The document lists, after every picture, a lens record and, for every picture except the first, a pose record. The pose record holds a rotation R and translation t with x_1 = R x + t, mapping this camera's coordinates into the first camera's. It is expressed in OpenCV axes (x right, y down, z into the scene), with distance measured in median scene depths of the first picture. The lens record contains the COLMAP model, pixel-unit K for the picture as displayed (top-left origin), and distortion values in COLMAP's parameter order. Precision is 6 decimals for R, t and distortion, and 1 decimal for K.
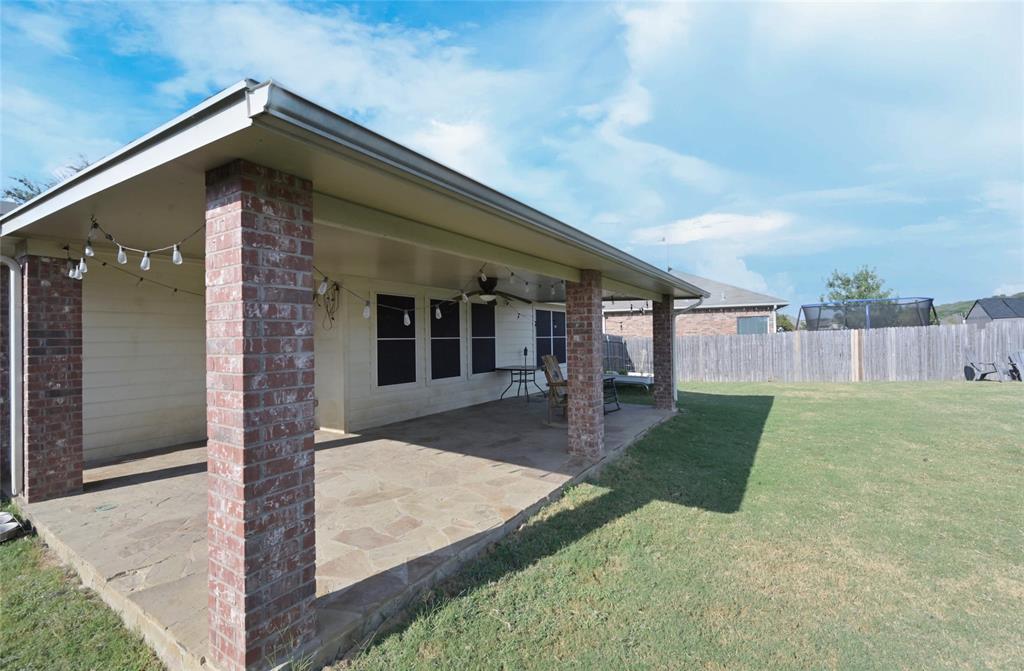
lens RADIAL K [[443.3, 0, 512.0], [0, 443.3, 335.5], [0, 0, 1]] dist [0.000018, 0.000086]
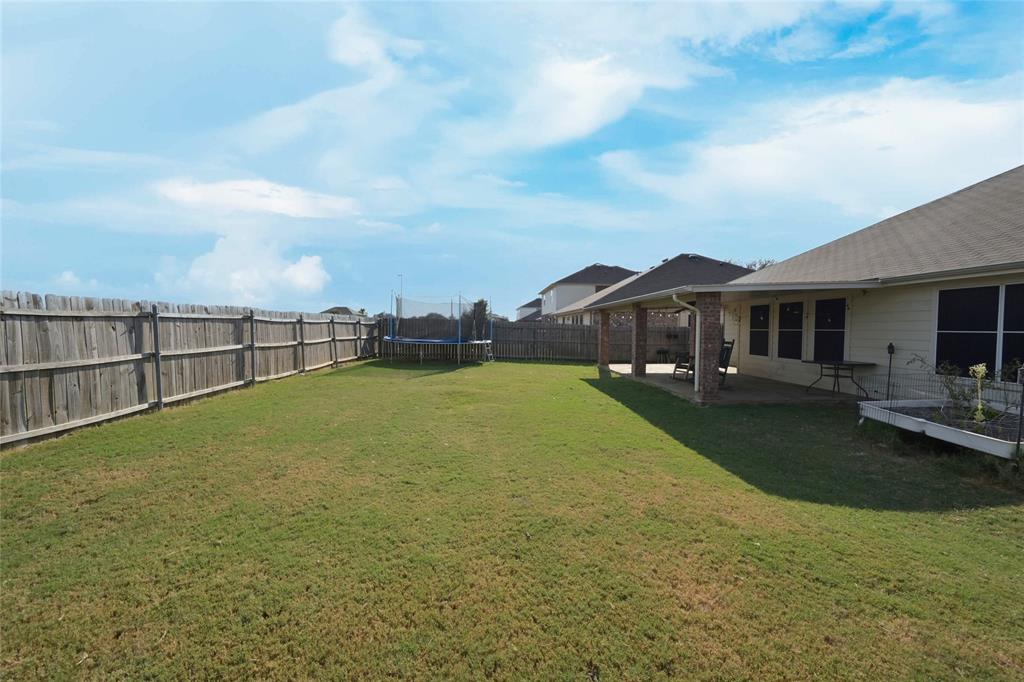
lens RADIAL K [[401.1, 0, 512.0], [0, 401.1, 341.0], [0, 0, 1]] dist [0.000141, -0.000007]
pose [[-0.818779, 0.028971, -0.573378, 1.557173], [0.009703, 0.999282, 0.036634, -0.017030], [0.574027, 0.024431, -0.818472, 1.854710]]
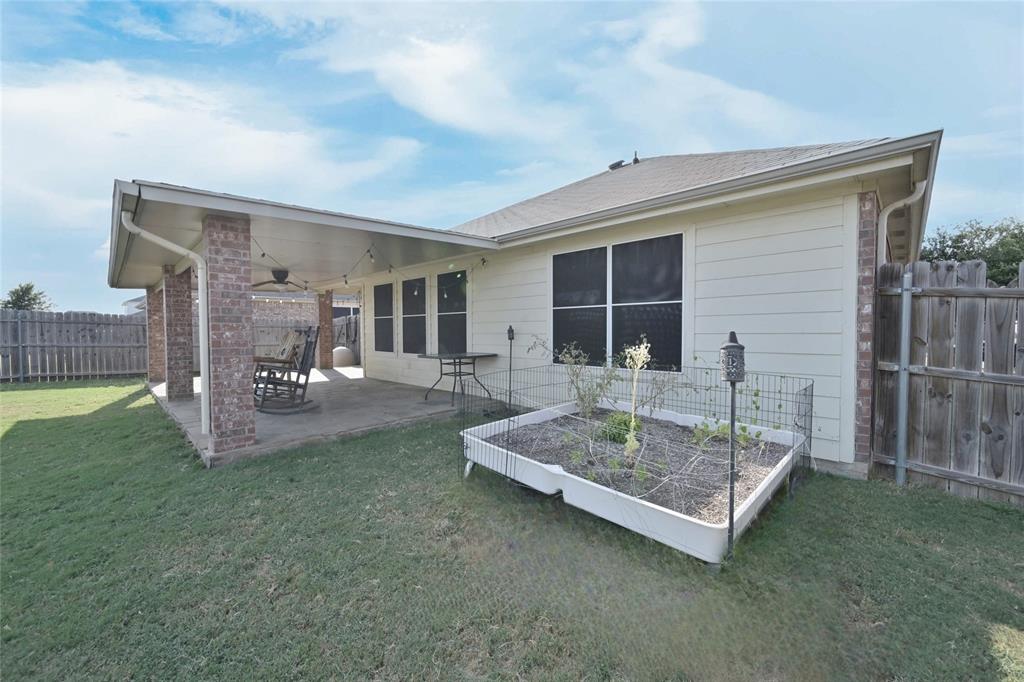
lens RADIAL K [[401.1, 0, 512.0], [0, 401.1, 341.0], [0, 0, 1]] dist [0.000141, -0.000007]
pose [[-0.209104, 0.043856, -0.976909, 0.883585], [0.016035, 0.999013, 0.041416, 0.036956], [0.977762, -0.007004, -0.209601, 1.727234]]
